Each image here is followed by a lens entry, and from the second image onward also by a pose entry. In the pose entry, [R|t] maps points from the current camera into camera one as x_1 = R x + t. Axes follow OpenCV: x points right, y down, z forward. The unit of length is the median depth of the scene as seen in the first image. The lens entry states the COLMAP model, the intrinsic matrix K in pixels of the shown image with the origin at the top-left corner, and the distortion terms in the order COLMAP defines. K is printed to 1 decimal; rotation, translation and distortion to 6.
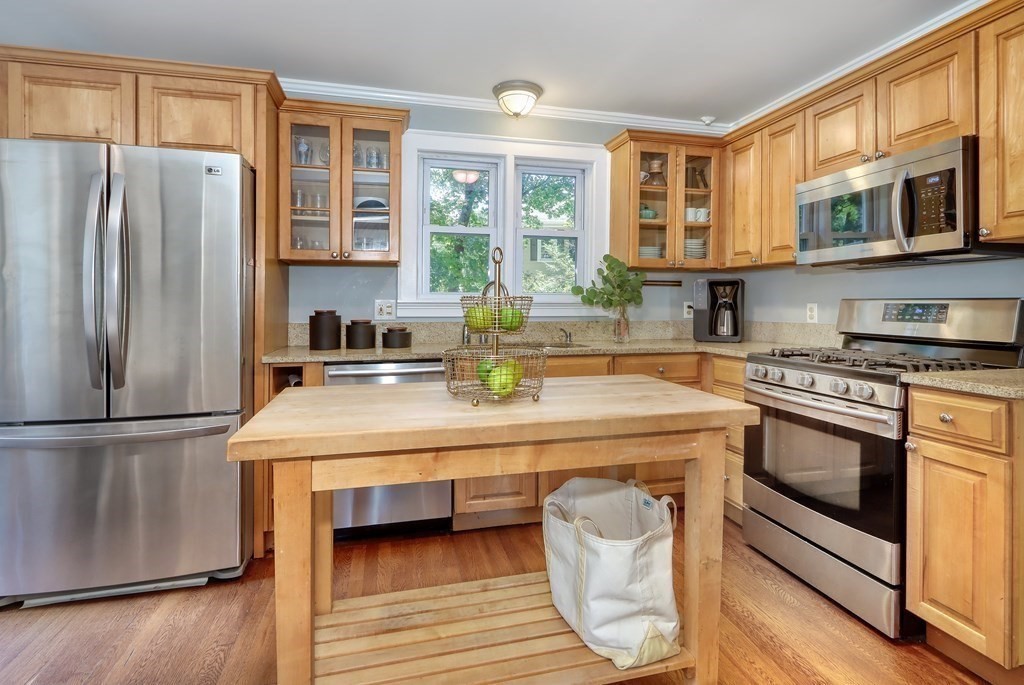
lens RADIAL K [[484.6, 0, 499.4], [0, 484.6, 305.9], [0, 0, 1]] dist [-0.000980, -0.001347]
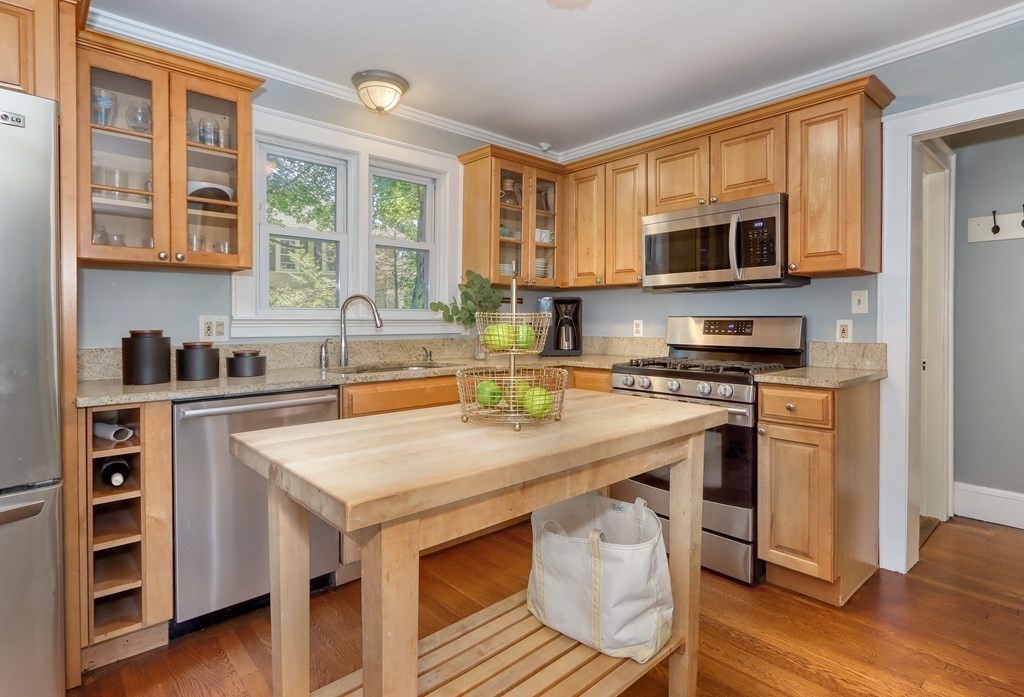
lens RADIAL K [[516.2, 0, 485.7], [0, 516.2, 327.5], [0, 0, 1]] dist [-0.002207, -0.000260]
pose [[0.892694, -0.008144, 0.450590, -0.255785], [0.003648, 0.999935, 0.010846, -0.001717], [-0.450649, -0.008039, 0.892665, 0.065996]]
